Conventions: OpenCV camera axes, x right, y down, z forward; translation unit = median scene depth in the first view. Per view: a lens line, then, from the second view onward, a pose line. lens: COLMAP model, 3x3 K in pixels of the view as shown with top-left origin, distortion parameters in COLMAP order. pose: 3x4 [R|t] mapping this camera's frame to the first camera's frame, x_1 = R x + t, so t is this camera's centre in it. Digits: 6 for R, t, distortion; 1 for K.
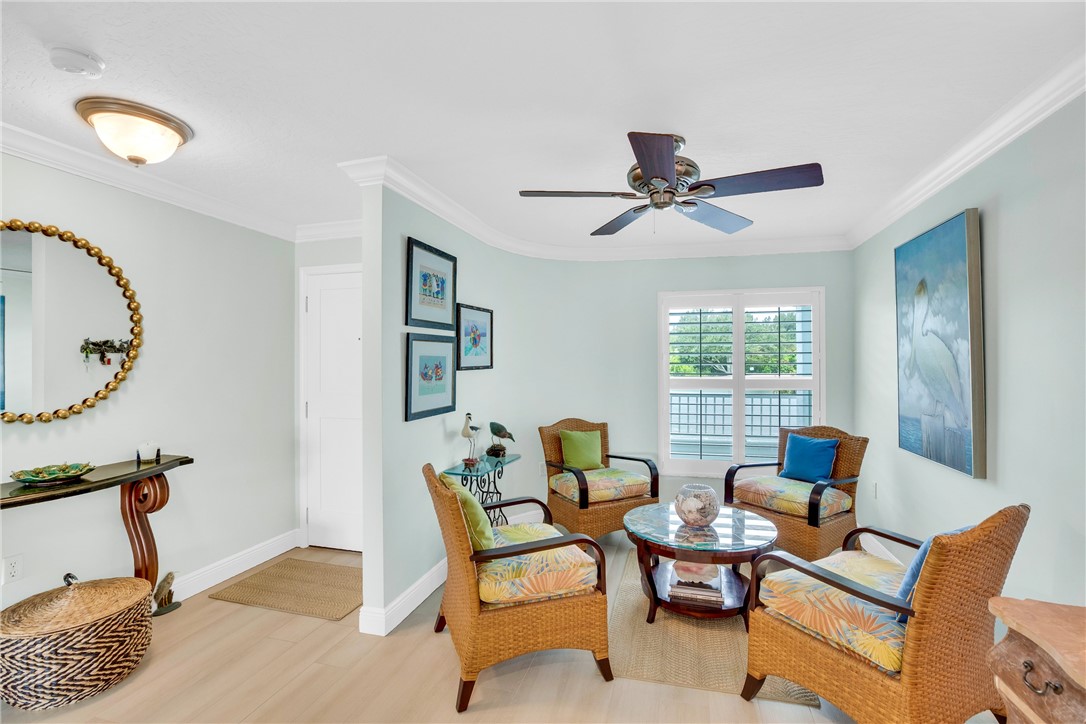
lens RADIAL K [[498.3, 0, 548.9], [0, 498.3, 360.1], [0, 0, 1]] dist [-0.037778, 0.009273]
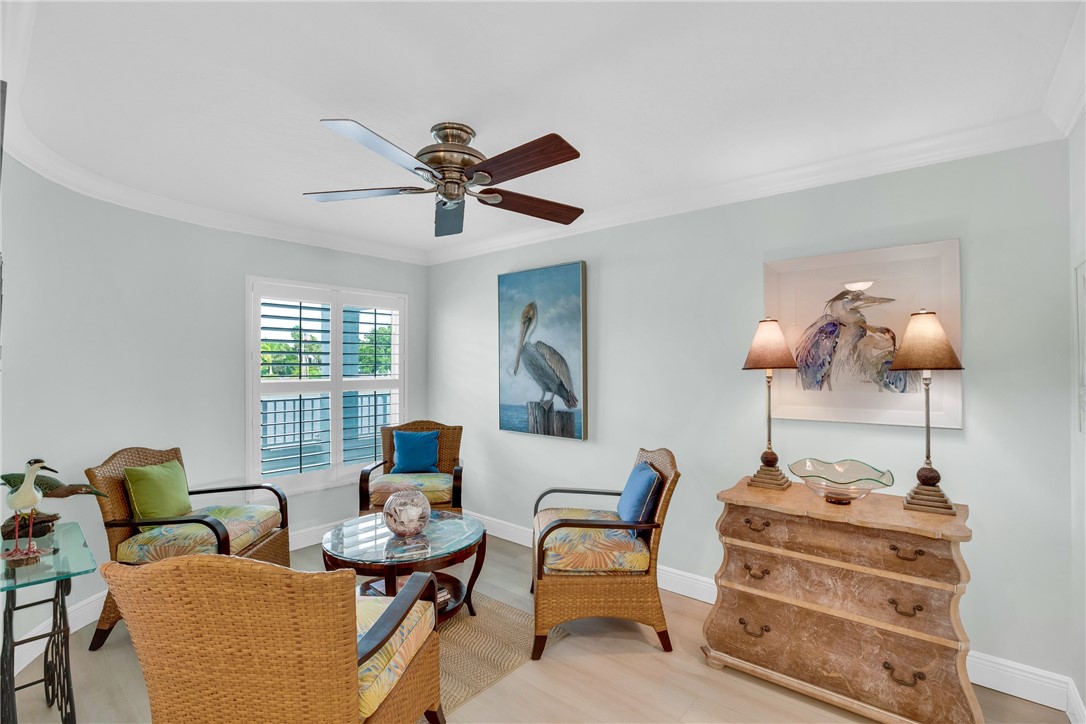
lens RADIAL K [[498.3, 0, 548.6], [0, 498.3, 361.9], [0, 0, 1]] dist [-0.037778, 0.009273]
pose [[0.420029, 0.005536, 0.907494, -0.421751], [-0.007798, 0.999966, -0.002491, 0.002215], [-0.907477, -0.006031, 0.420058, 0.331635]]
